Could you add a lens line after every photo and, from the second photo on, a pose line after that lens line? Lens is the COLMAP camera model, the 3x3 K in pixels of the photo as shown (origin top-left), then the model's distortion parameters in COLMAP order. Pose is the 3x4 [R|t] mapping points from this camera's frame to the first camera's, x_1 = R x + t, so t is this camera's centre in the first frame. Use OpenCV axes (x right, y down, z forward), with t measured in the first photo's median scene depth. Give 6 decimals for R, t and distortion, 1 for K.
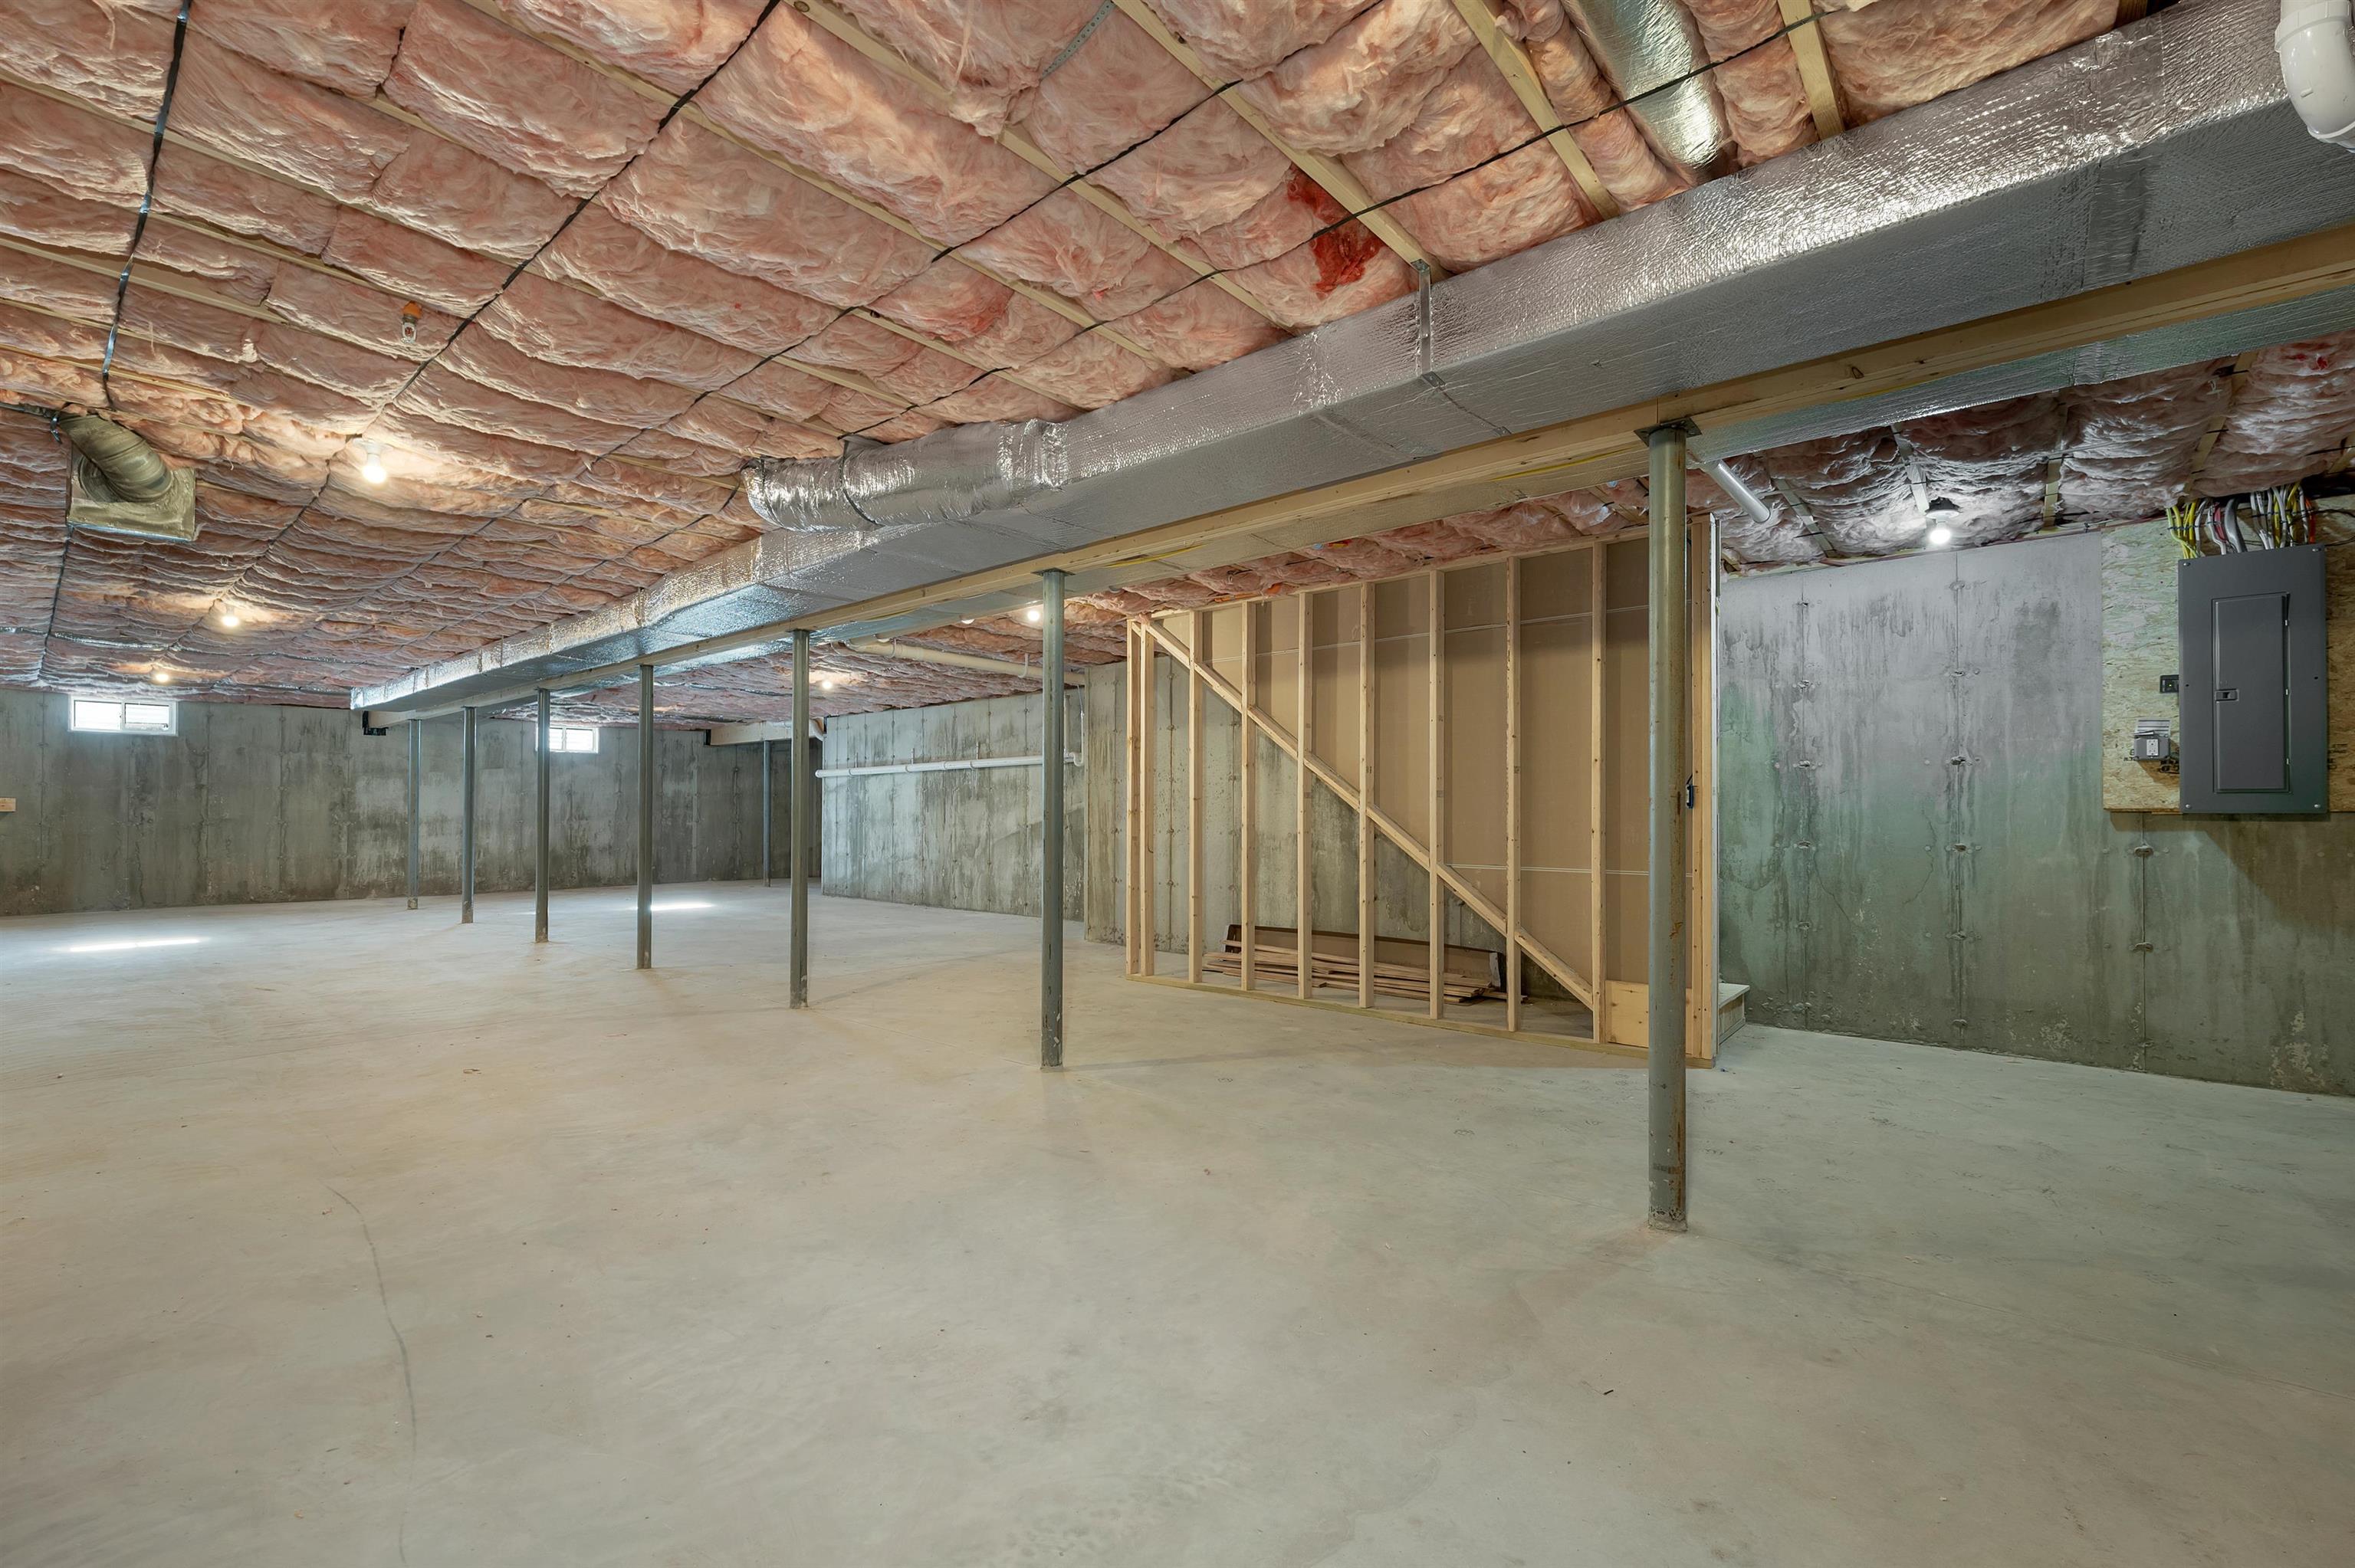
lens RADIAL K [[990.8, 0, 1170.9], [0, 990.8, 808.1], [0, 0, 1]] dist [0.001495, 0.000229]
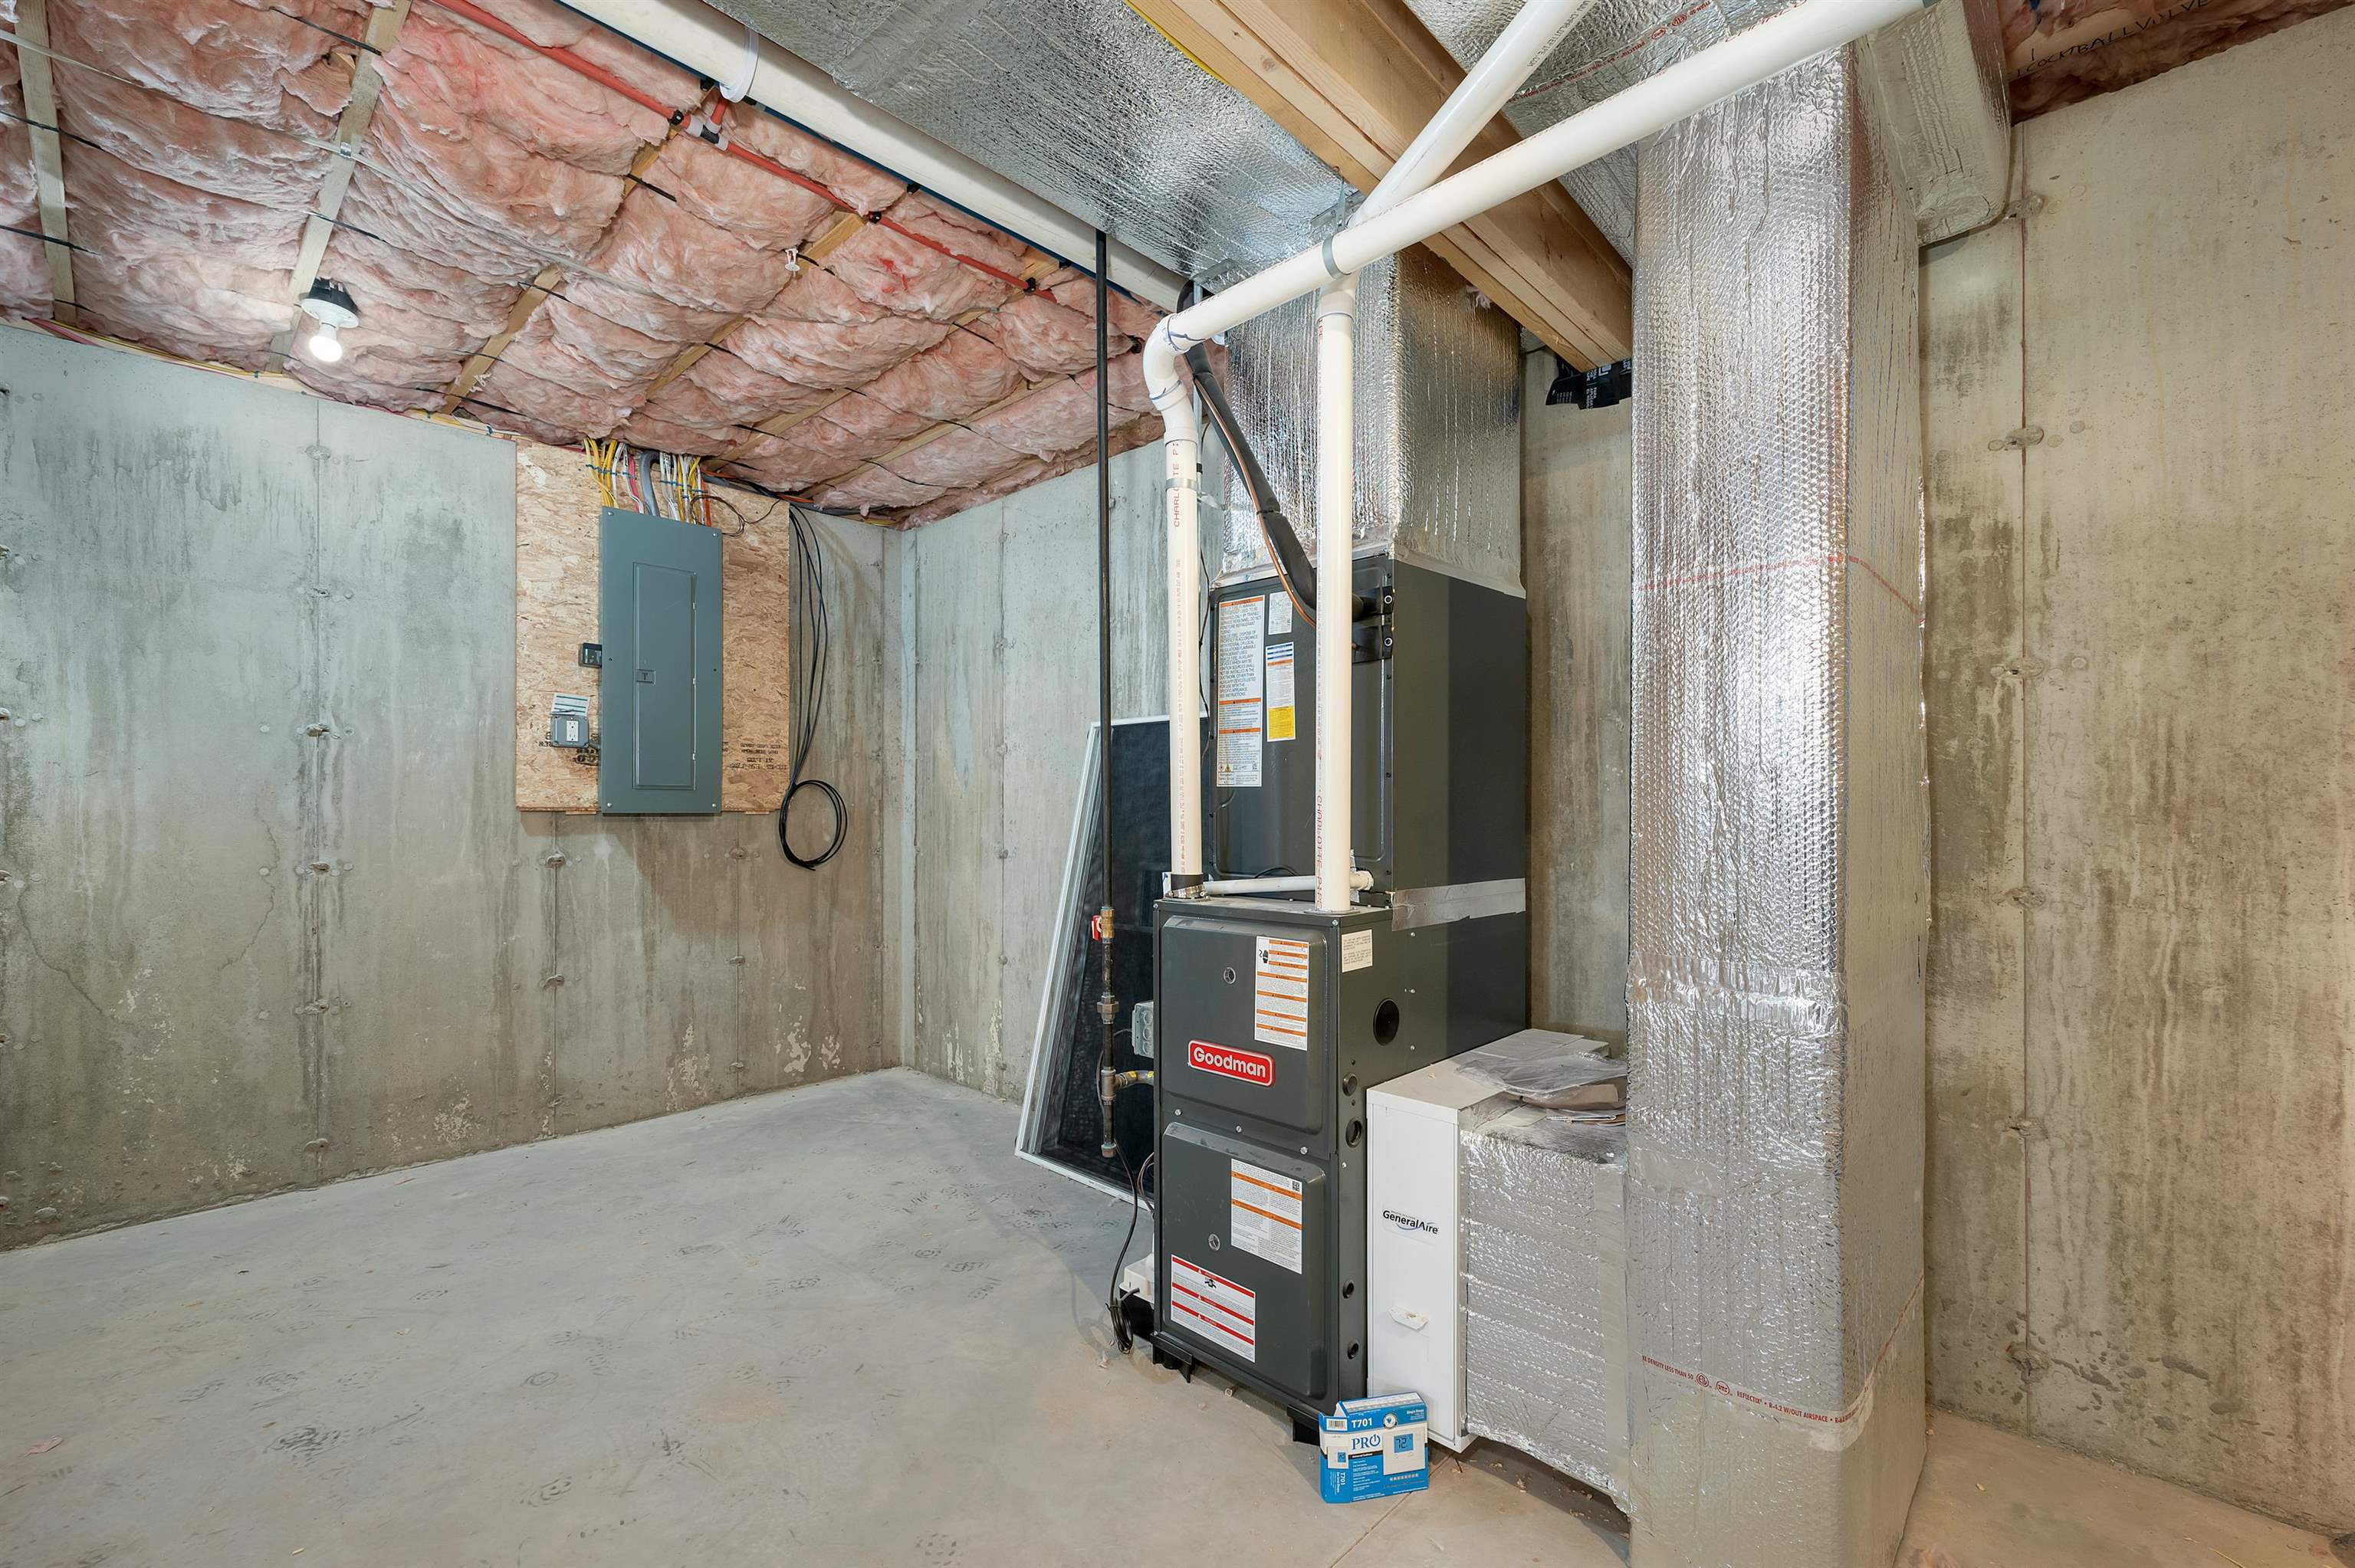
lens RADIAL K [[990.8, 0, 1170.9], [0, 990.8, 808.1], [0, 0, 1]] dist [0.001495, 0.000229]
pose [[0.051475, 0.004144, 0.998666, 0.202663], [-0.003592, 0.999986, -0.003965, 0.002486], [-0.998668, -0.003383, 0.051489, 0.450567]]
